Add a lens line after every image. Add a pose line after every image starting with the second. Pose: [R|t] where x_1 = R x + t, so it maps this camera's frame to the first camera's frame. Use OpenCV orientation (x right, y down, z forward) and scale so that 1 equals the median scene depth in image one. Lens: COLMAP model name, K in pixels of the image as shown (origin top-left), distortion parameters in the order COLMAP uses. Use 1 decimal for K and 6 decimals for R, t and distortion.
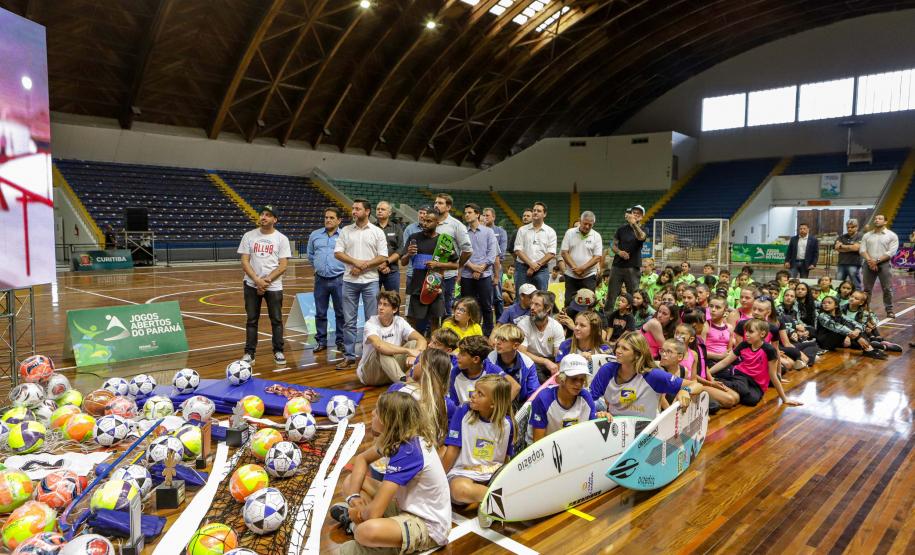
lens RADIAL K [[631.5, 0, 455.2], [0, 631.5, 275.8], [0, 0, 1]] dist [0.002218, 0.010131]
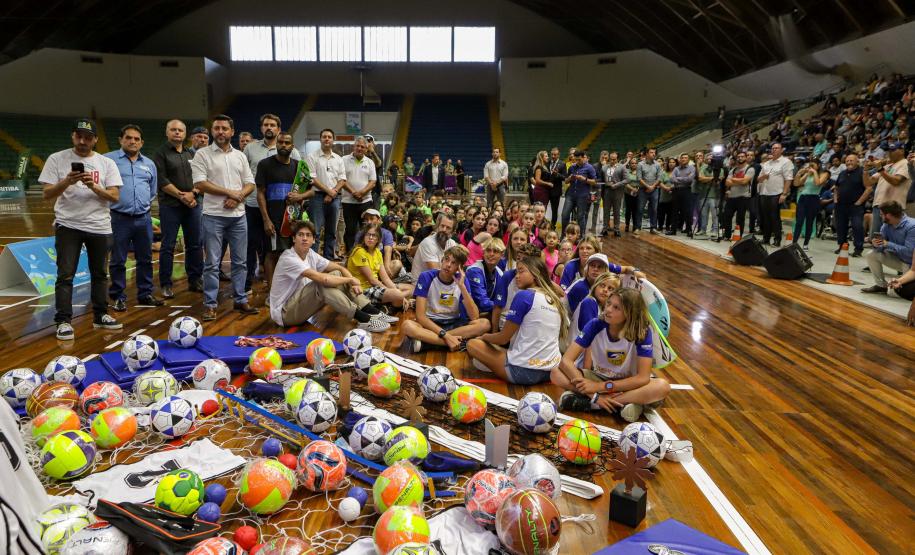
lens RADIAL K [[631.5, 0, 457.3], [0, 631.5, 278.6], [0, 0, 1]] dist [0.002218, 0.010131]
pose [[0.742056, -0.119738, 0.659557, -0.090824], [0.047206, 0.990809, 0.126763, 0.000264], [-0.668673, -0.062930, 0.740888, 0.026772]]
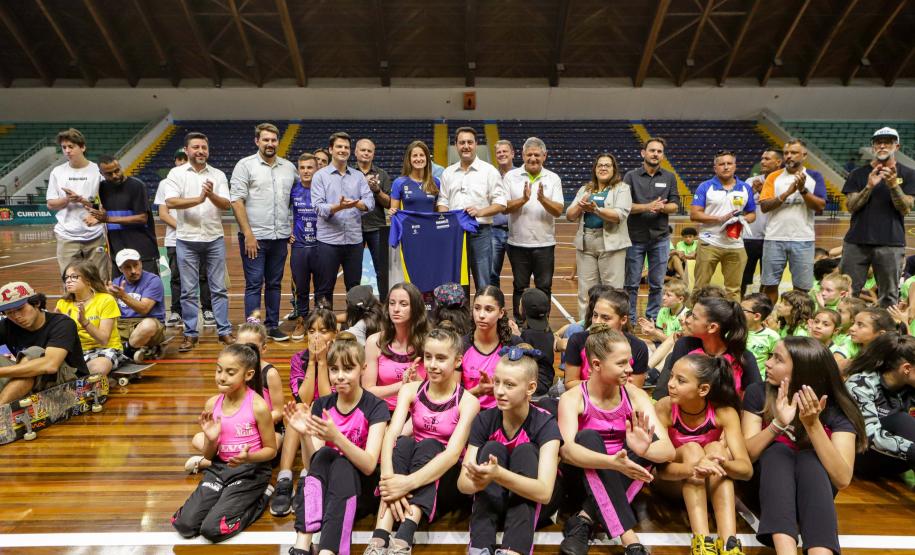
lens RADIAL K [[631.5, 0, 443.3], [0, 631.5, 278.5], [0, 0, 1]] dist [0.002218, 0.010131]
pose [[0.680831, 0.107222, -0.724550, 0.126828], [-0.054939, 0.993916, 0.095460, -0.003916], [0.730377, -0.025187, 0.682580, 0.117772]]
